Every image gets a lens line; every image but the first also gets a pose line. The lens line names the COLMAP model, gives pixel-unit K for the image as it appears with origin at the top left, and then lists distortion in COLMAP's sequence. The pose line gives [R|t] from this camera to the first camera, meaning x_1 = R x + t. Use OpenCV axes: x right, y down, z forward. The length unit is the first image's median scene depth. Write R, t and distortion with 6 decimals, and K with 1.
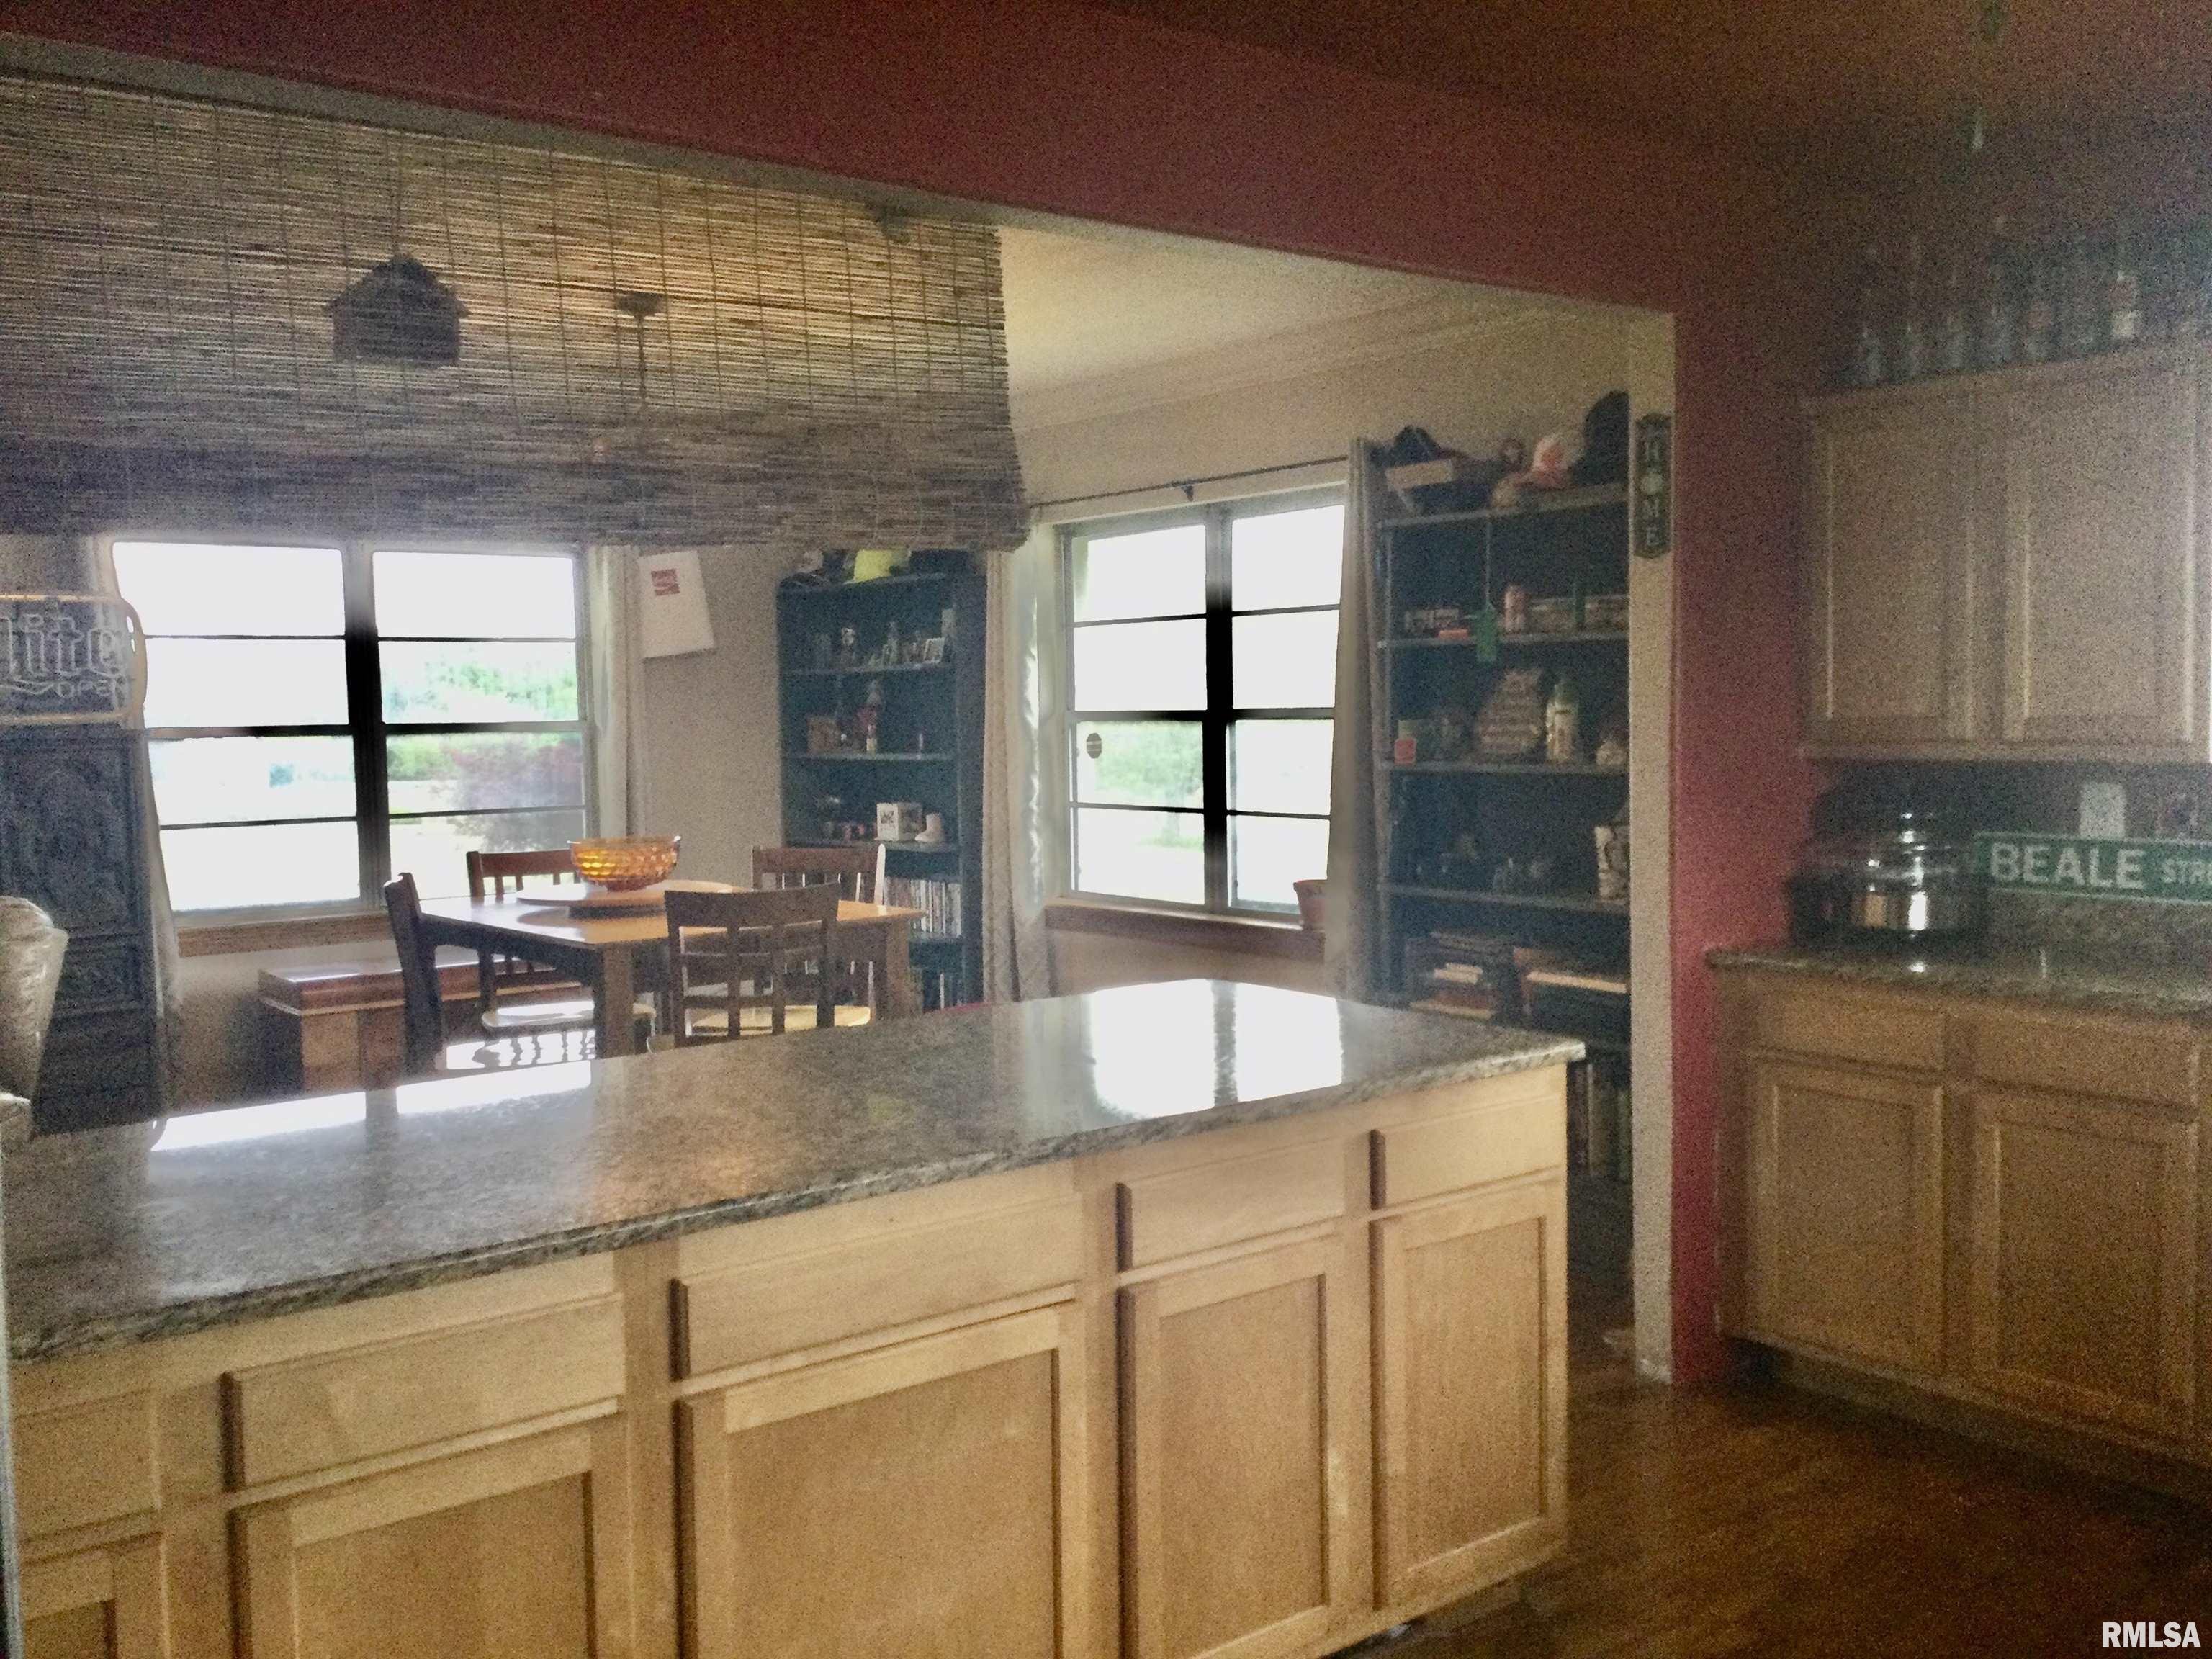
lens RADIAL K [[2035.6, 0, 1099.8], [0, 2035.6, 825.8], [0, 0, 1]] dist [0.132189, -0.278473]
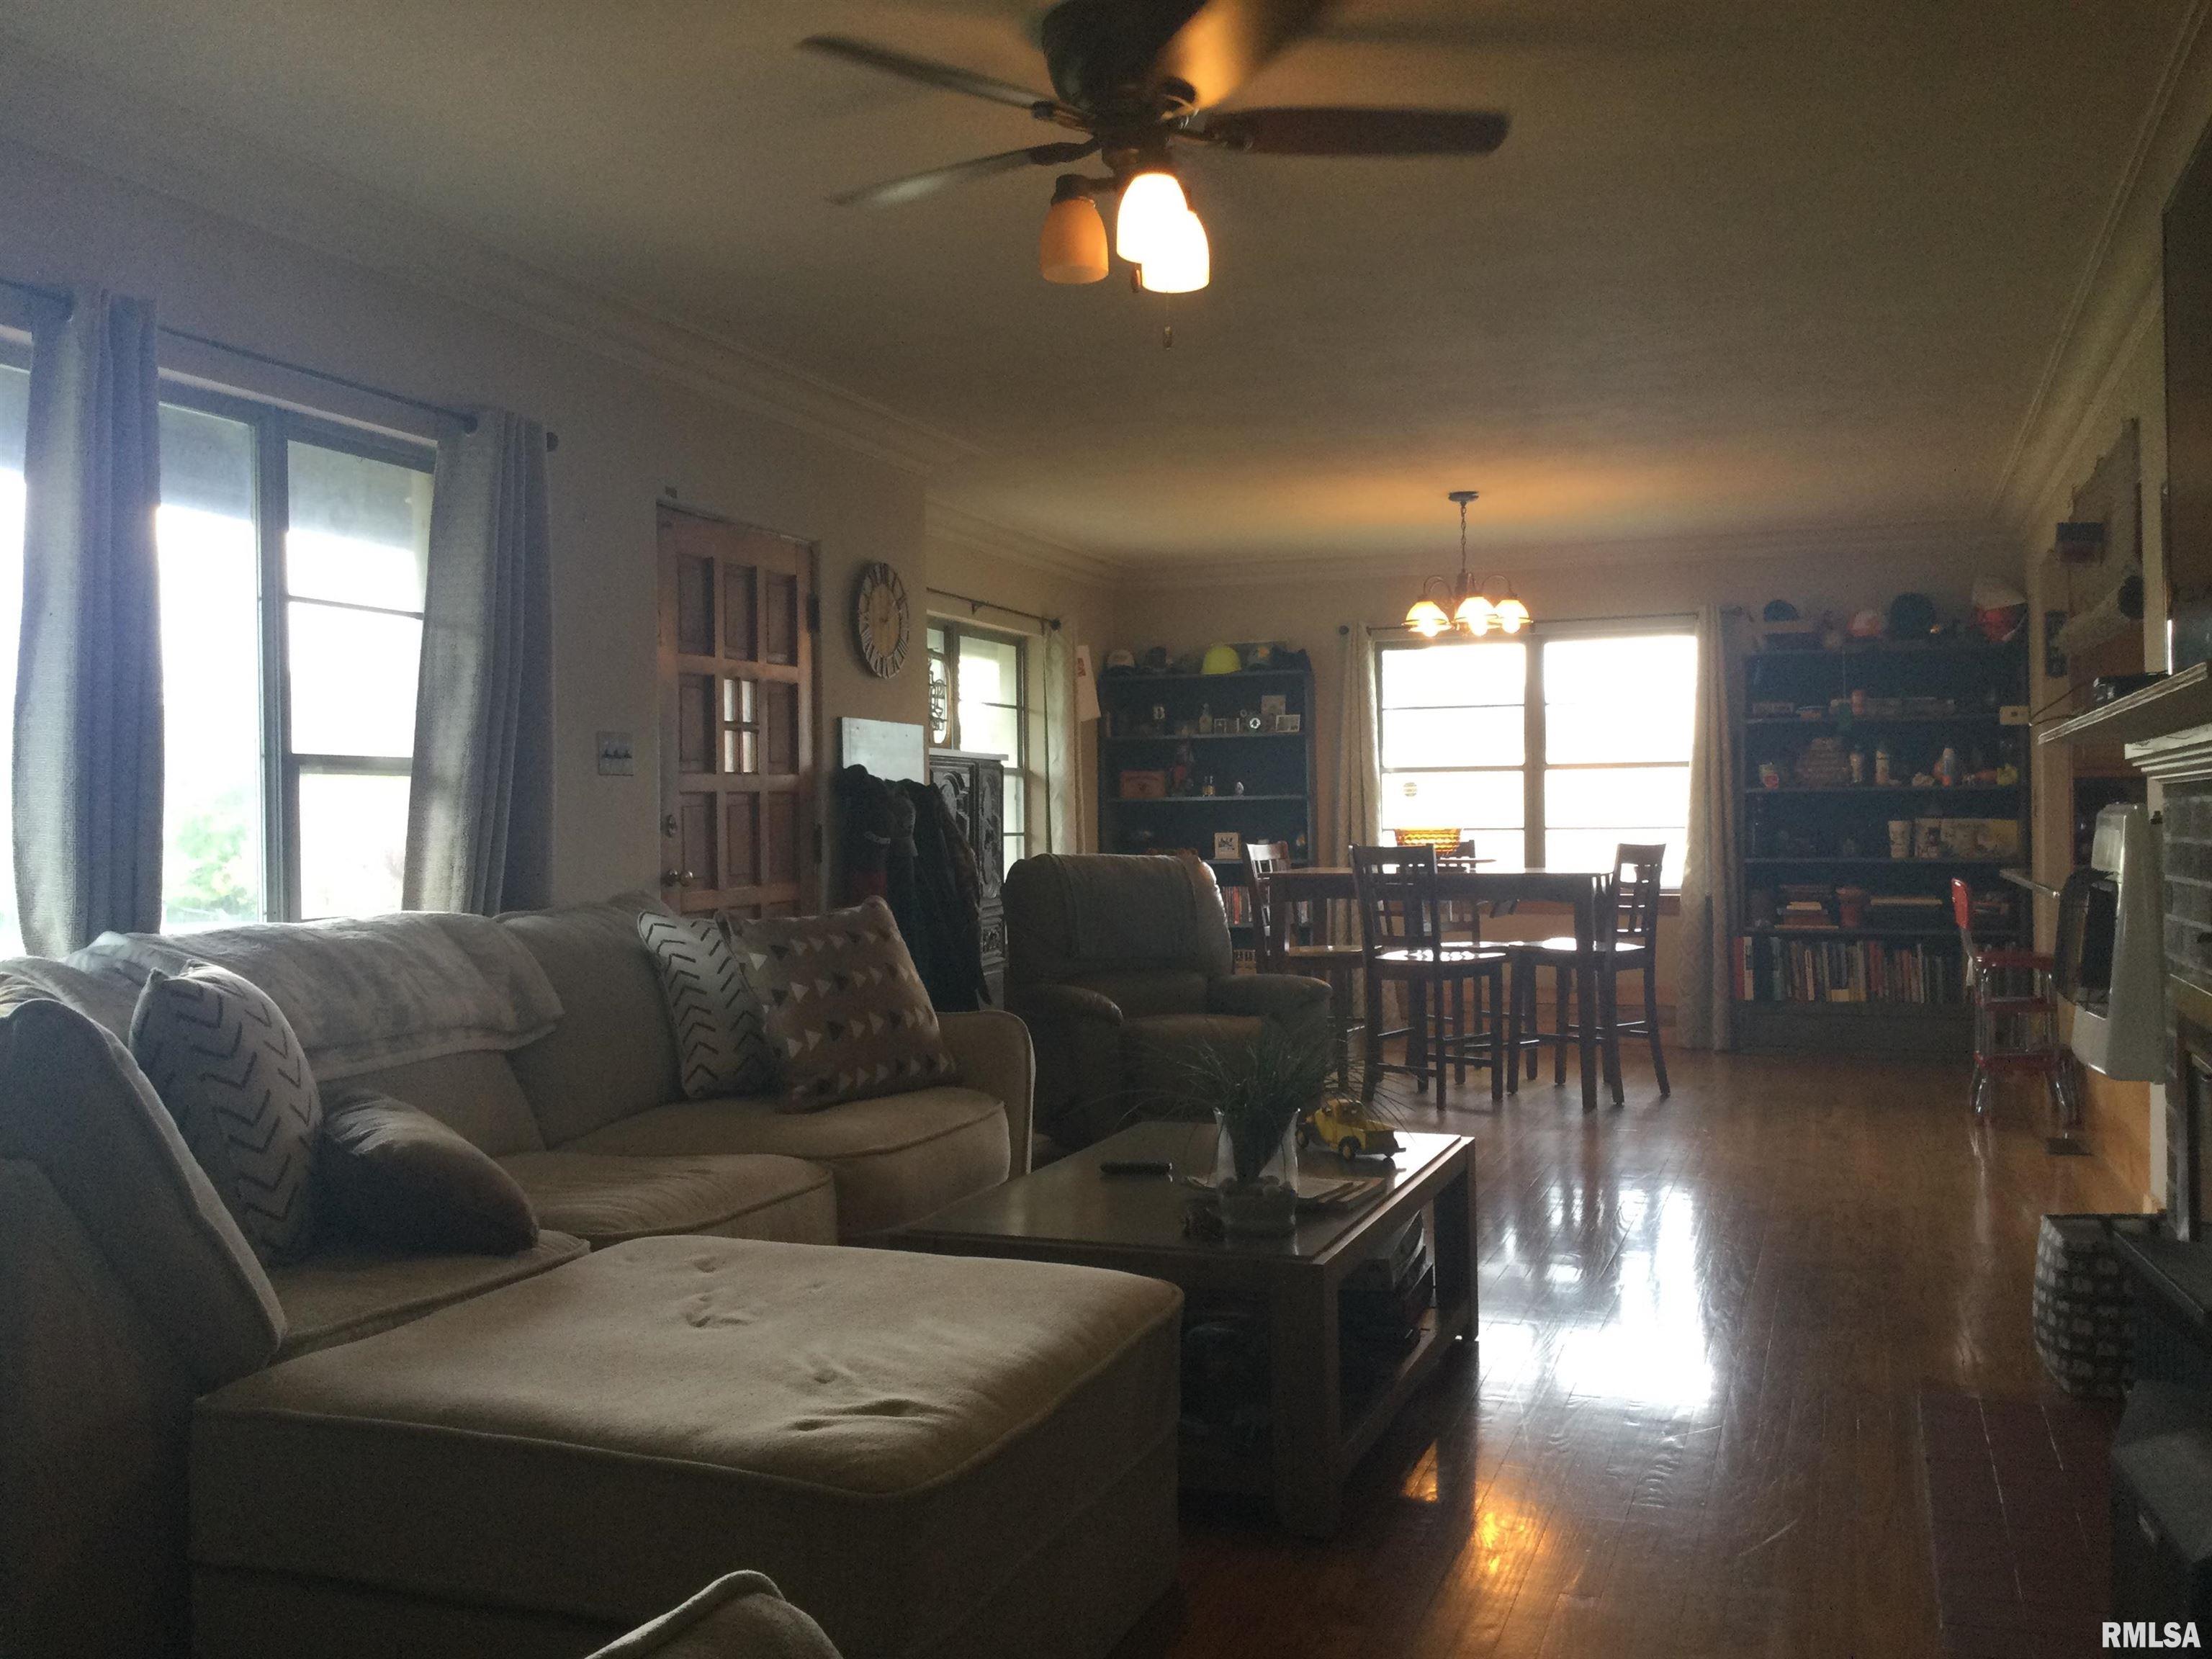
lens RADIAL K [[2035.6, 0, 1099.8], [0, 2035.6, 825.8], [0, 0, 1]] dist [0.132189, -0.278473]
pose [[0.858738, 0.003441, 0.512404, -1.672850], [0.027095, 0.998274, -0.052113, 0.102338], [-0.511699, 0.058635, 0.857162, -0.281860]]
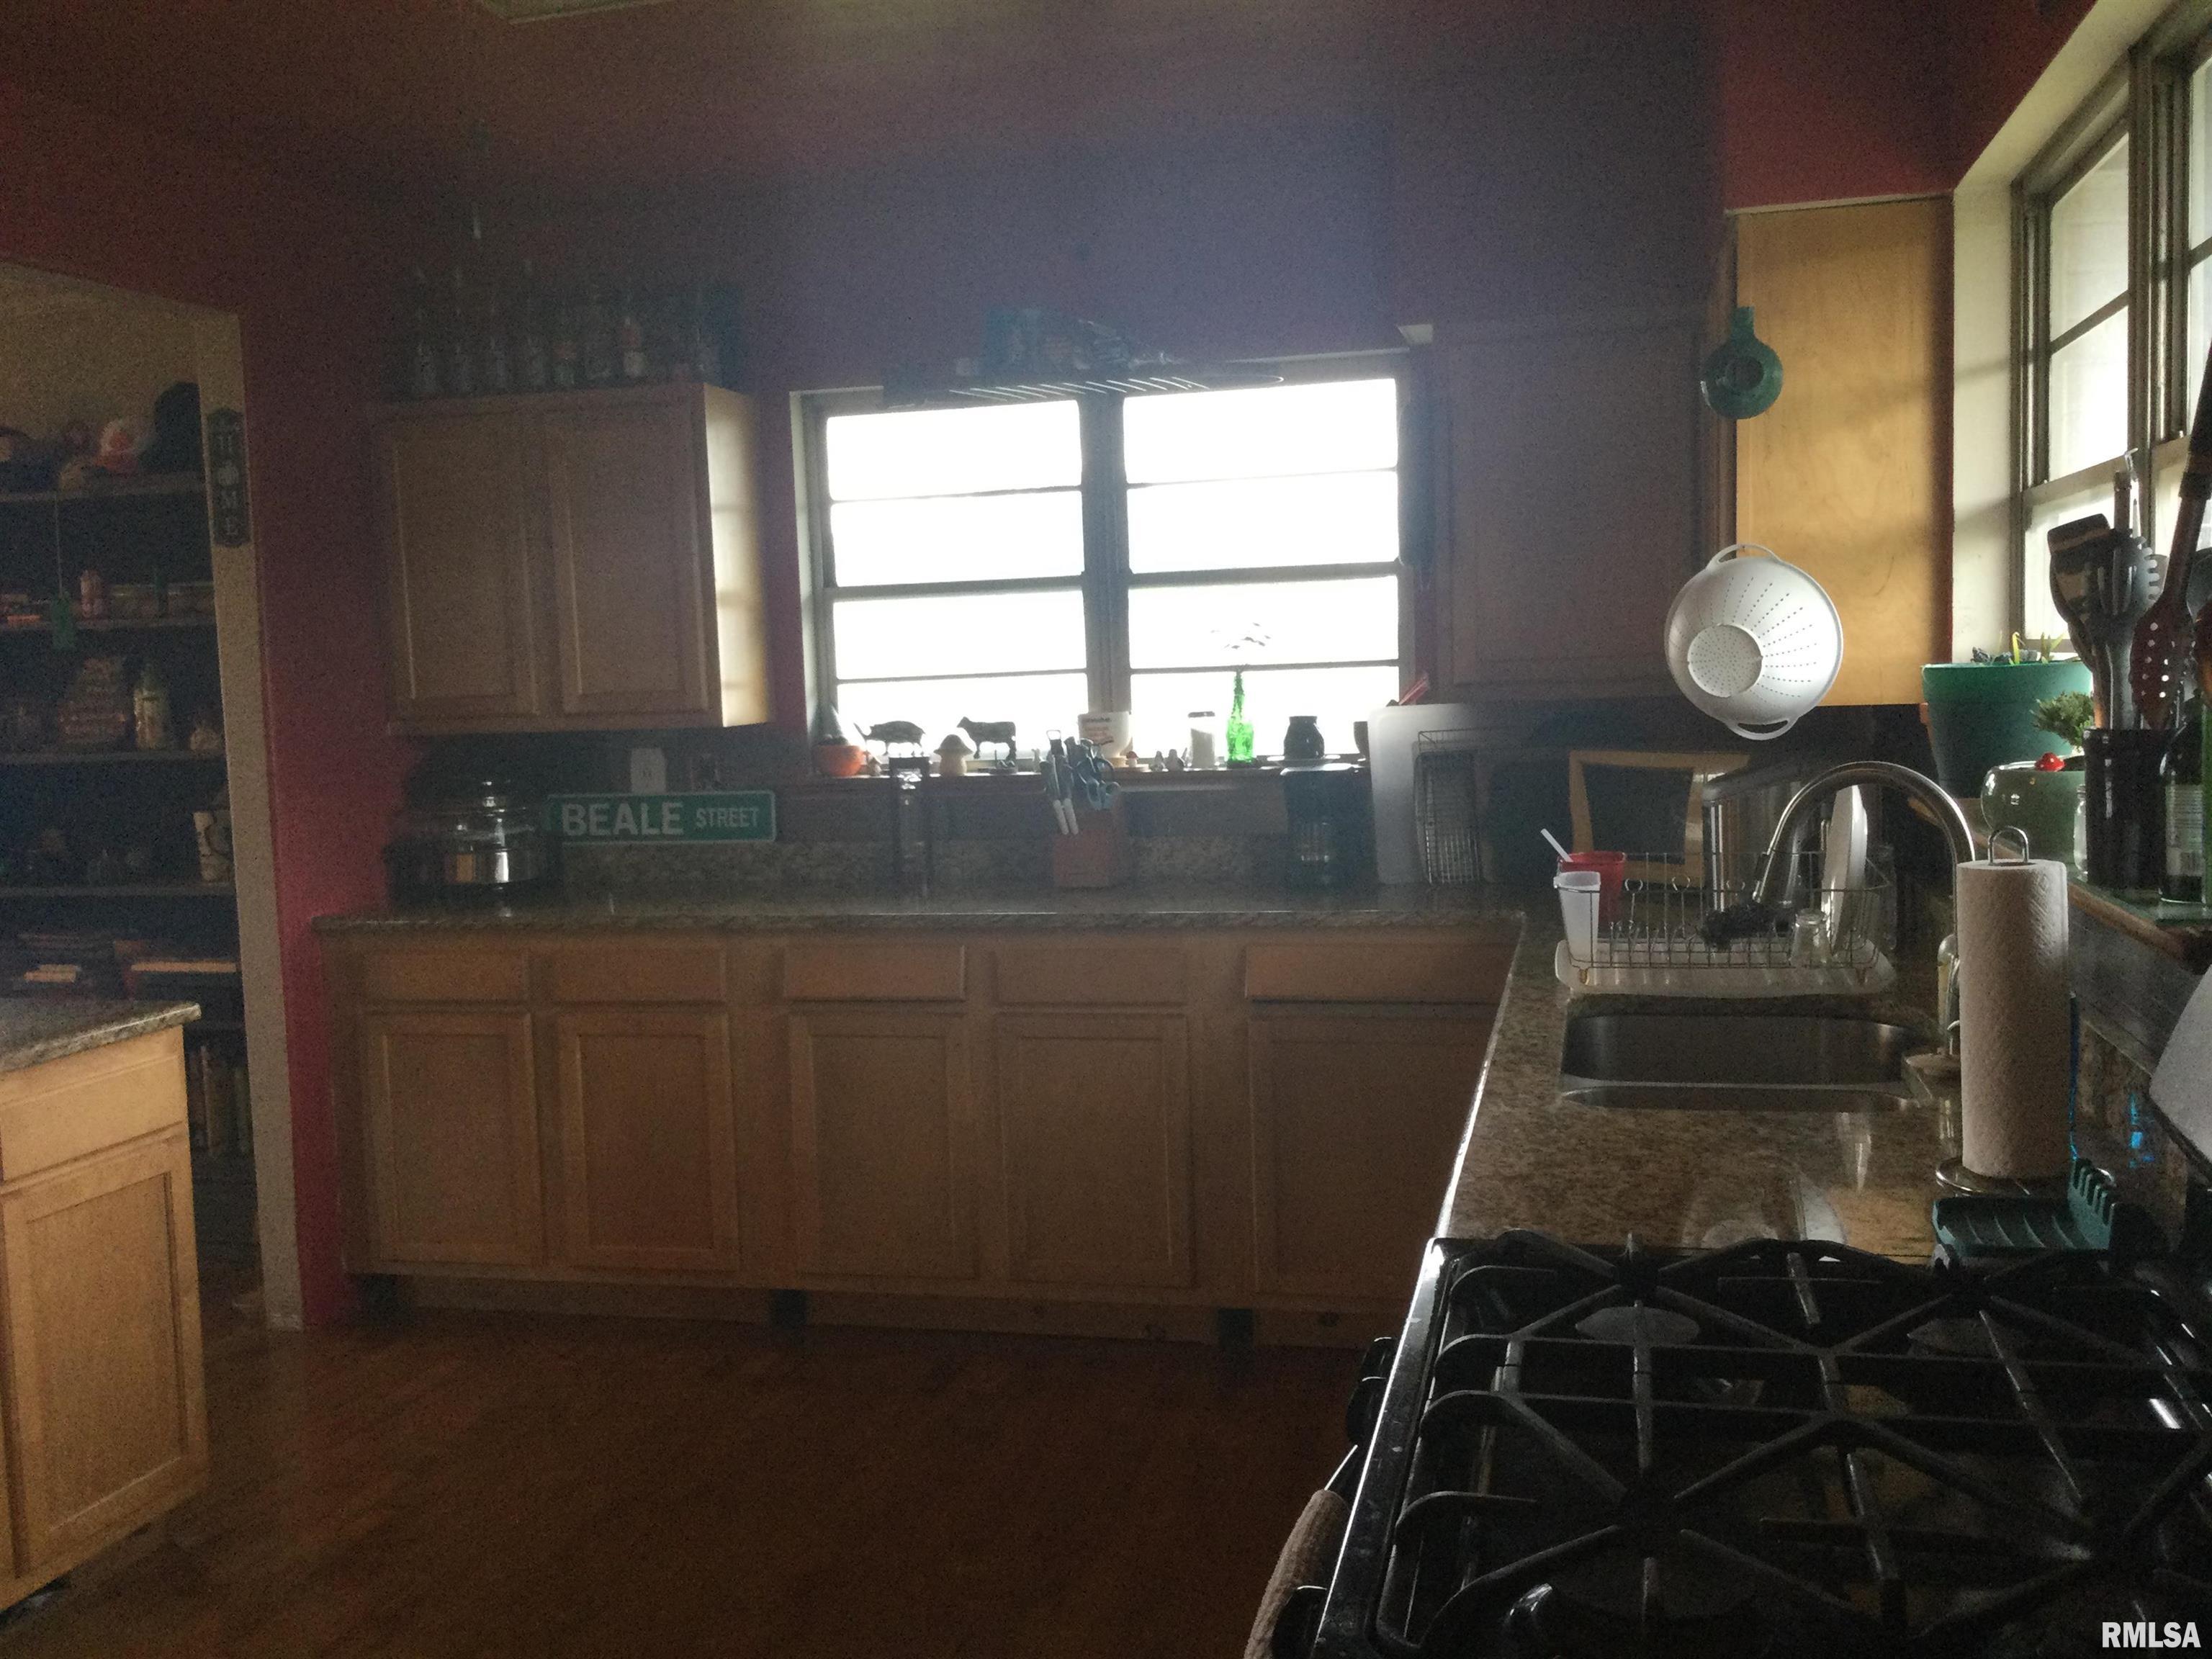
lens RADIAL K [[2035.6, 0, 1099.8], [0, 2035.6, 825.8], [0, 0, 1]] dist [0.132189, -0.278473]
pose [[0.793005, -0.060435, 0.606210, -0.026010], [0.057439, 0.998052, 0.024360, 0.010093], [-0.606501, 0.015503, 0.794932, -0.094973]]
